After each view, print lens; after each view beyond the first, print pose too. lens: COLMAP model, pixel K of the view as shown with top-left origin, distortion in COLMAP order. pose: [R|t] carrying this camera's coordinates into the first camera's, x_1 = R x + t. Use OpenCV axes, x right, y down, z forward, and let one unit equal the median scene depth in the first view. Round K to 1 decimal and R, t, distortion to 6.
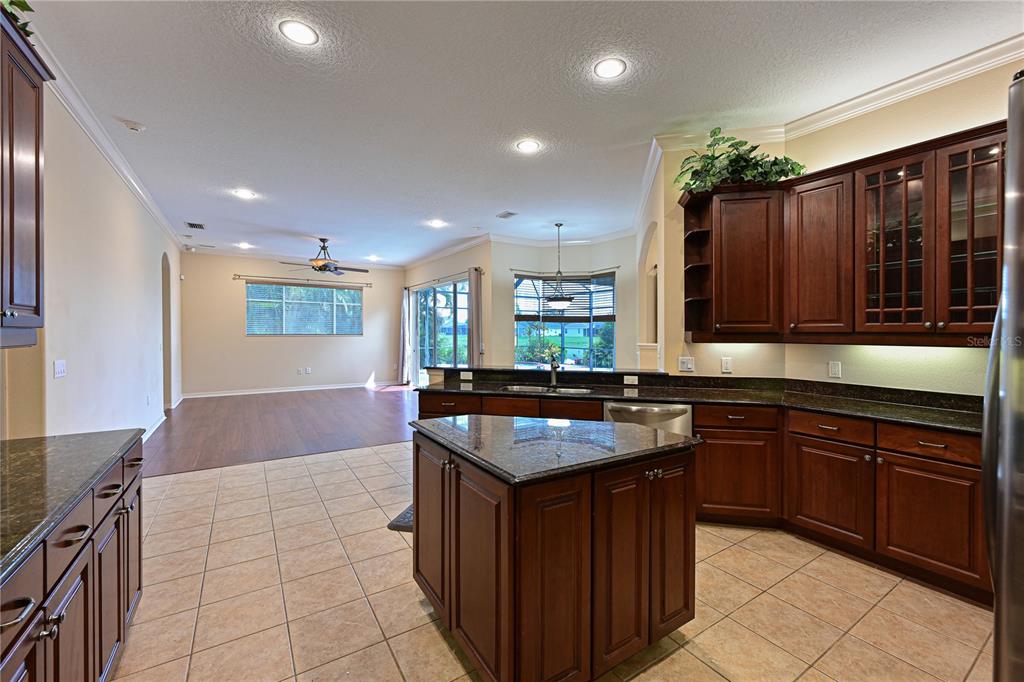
lens RADIAL K [[422.7, 0, 522.9], [0, 422.7, 340.7], [0, 0, 1]] dist [-0.000217, -0.000104]
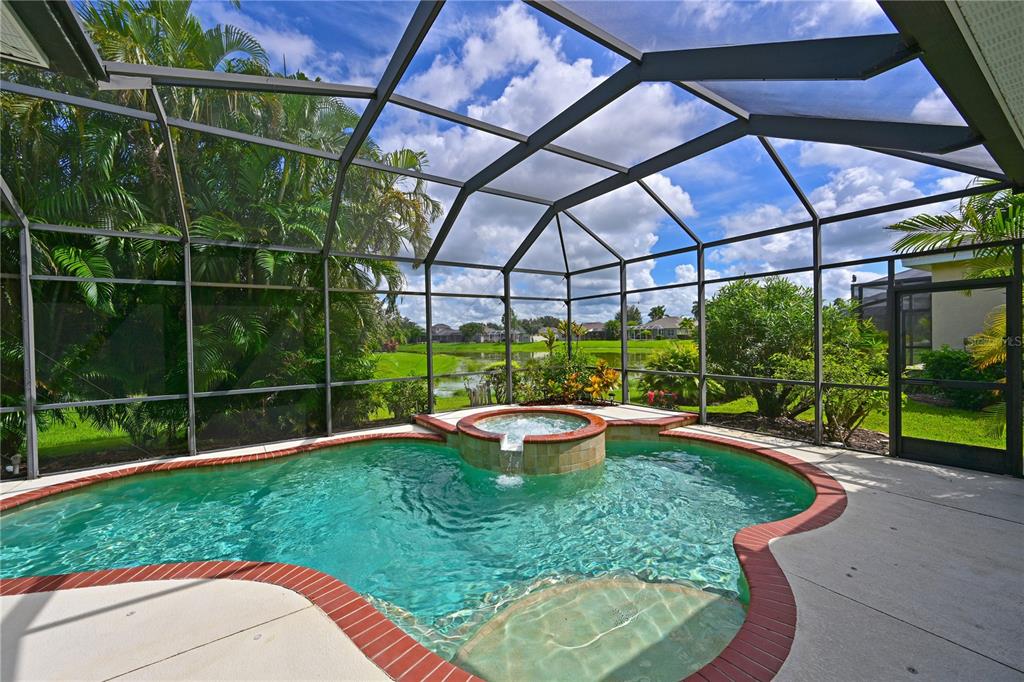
lens RADIAL K [[405.3, 0, 516.1], [0, 405.3, 342.0], [0, 0, 1]] dist [-0.002646, -0.000261]
pose [[0.999627, -0.027059, 0.003747, -0.062641], [0.027096, 0.999580, -0.010297, -0.031257], [-0.003467, 0.010395, 0.999940, 1.064341]]
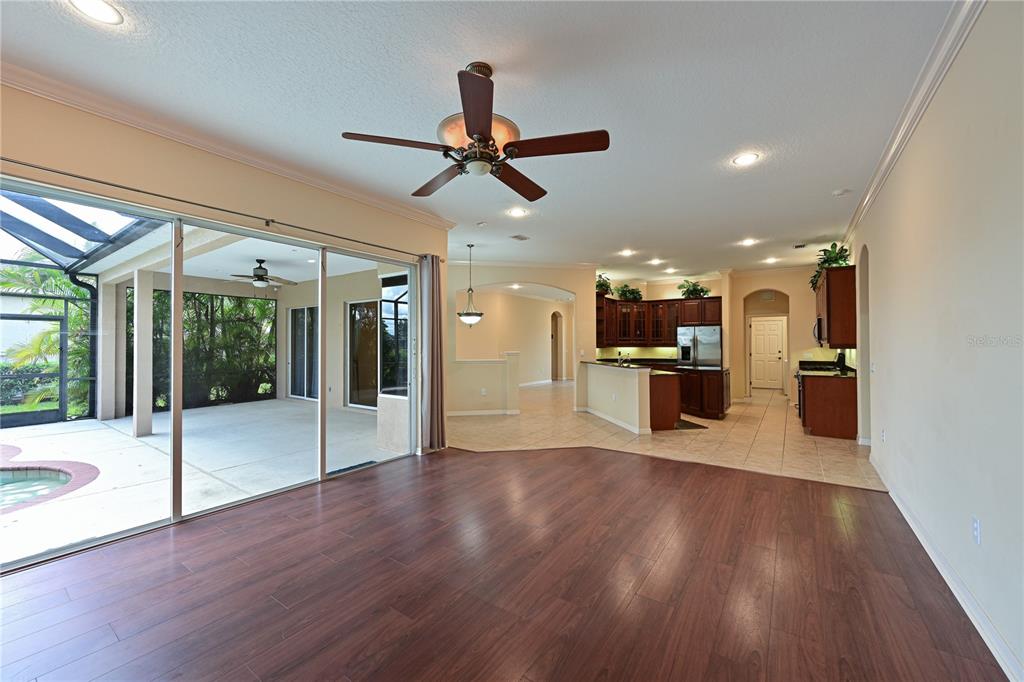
lens RADIAL K [[399.8, 0, 509.1], [0, 399.8, 338.9], [0, 0, 1]] dist [0.000389, 0.000094]
pose [[-0.360038, 0.009585, 0.932889, -0.657432], [0.023015, 0.999734, -0.001390, -0.023446], [-0.932654, 0.020970, -0.360162, 0.928965]]
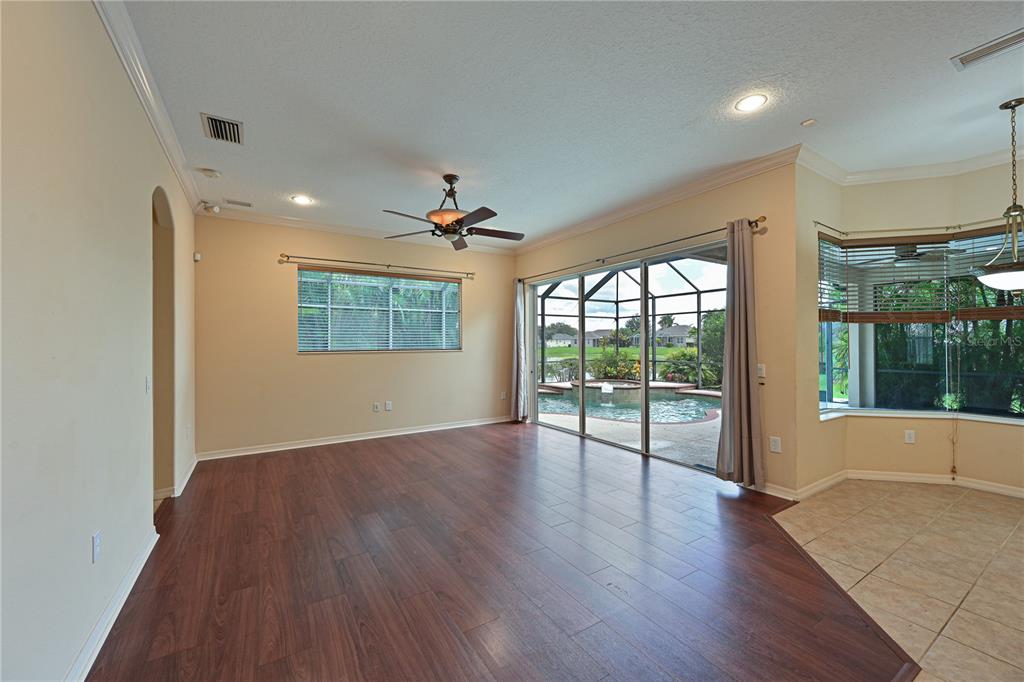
lens RADIAL K [[405.3, 0, 516.1], [0, 405.3, 342.0], [0, 0, 1]] dist [-0.002646, -0.000261]
pose [[0.999819, -0.011897, -0.014878, -0.325637], [0.011529, 0.999632, -0.024559, -0.009640], [0.015165, 0.024383, 0.999588, 0.408900]]
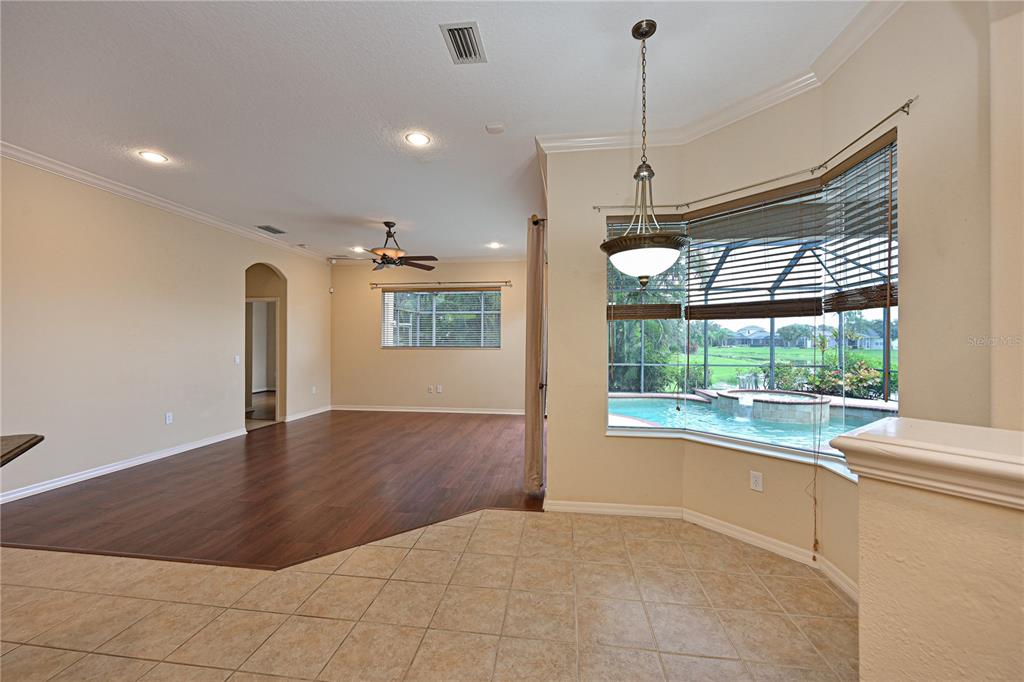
lens RADIAL K [[417.0, 0, 506.6], [0, 417.0, 341.1], [0, 0, 1]] dist [-0.002219, -0.000228]
pose [[0.749423, -0.006590, -0.662059, 0.164269], [-0.011969, 0.999652, -0.023499, -0.008301], [0.661983, 0.025535, 0.749084, 0.494001]]
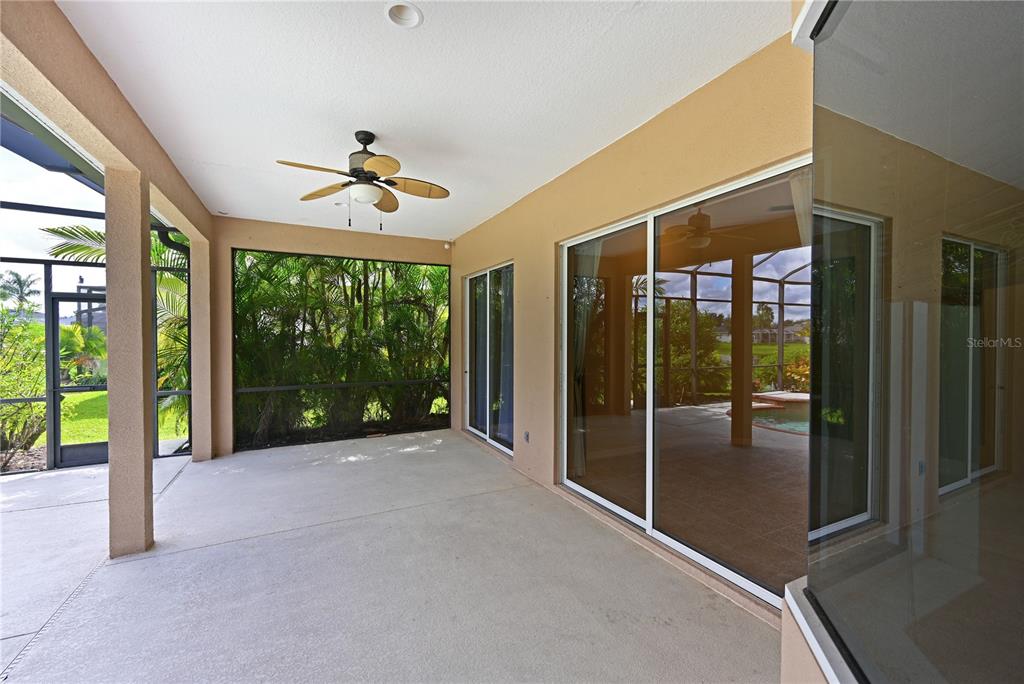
lens RADIAL K [[417.0, 0, 506.6], [0, 417.0, 342.1], [0, 0, 1]] dist [-0.002219, -0.000228]
pose [[0.126860, -0.017864, 0.991760, -0.010998], [0.020710, 0.999668, 0.015357, -0.028774], [-0.991704, 0.018591, 0.127188, 0.950042]]
